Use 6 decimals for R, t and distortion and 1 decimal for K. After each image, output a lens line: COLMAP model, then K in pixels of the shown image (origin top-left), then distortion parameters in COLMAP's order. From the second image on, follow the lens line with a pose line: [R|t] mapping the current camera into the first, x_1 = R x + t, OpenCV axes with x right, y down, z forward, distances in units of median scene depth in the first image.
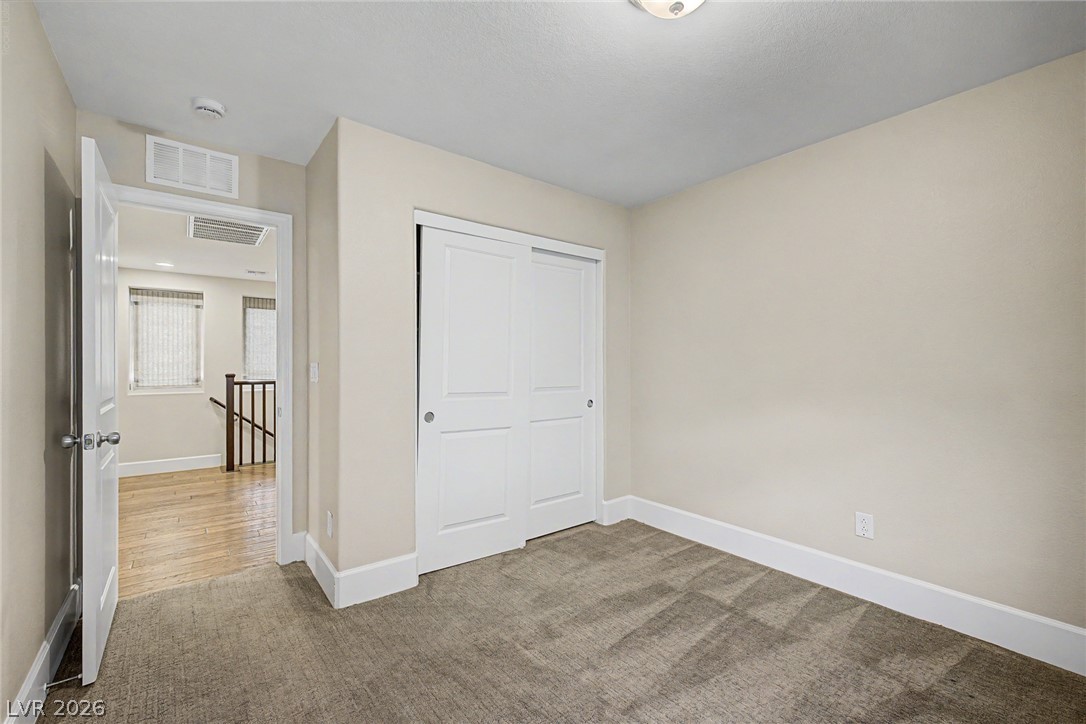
lens RADIAL K [[459.1, 0, 540.8], [0, 459.1, 358.9], [0, 0, 1]] dist [0.000783, -0.000233]
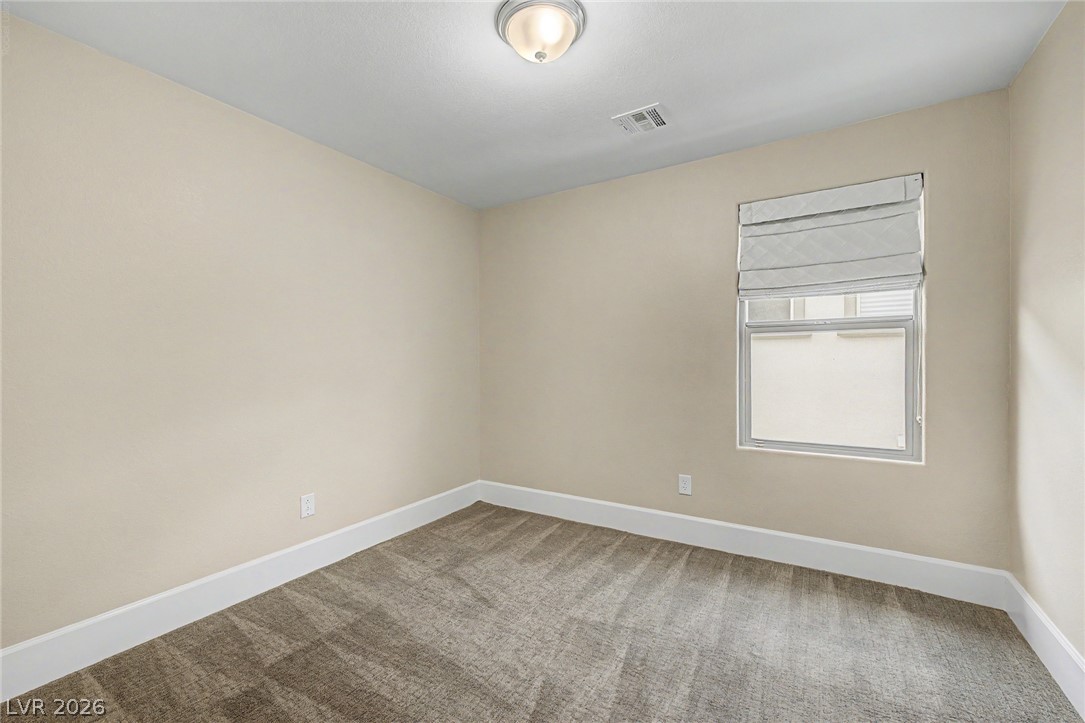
lens RADIAL K [[458.7, 0, 540.3], [0, 458.7, 358.4], [0, 0, 1]] dist [0.000783, -0.000233]
pose [[-0.349911, -0.006289, 0.936762, -0.535277], [-0.013151, 0.999912, 0.001800, 0.003637], [-0.936691, -0.011689, -0.349963, 0.914765]]
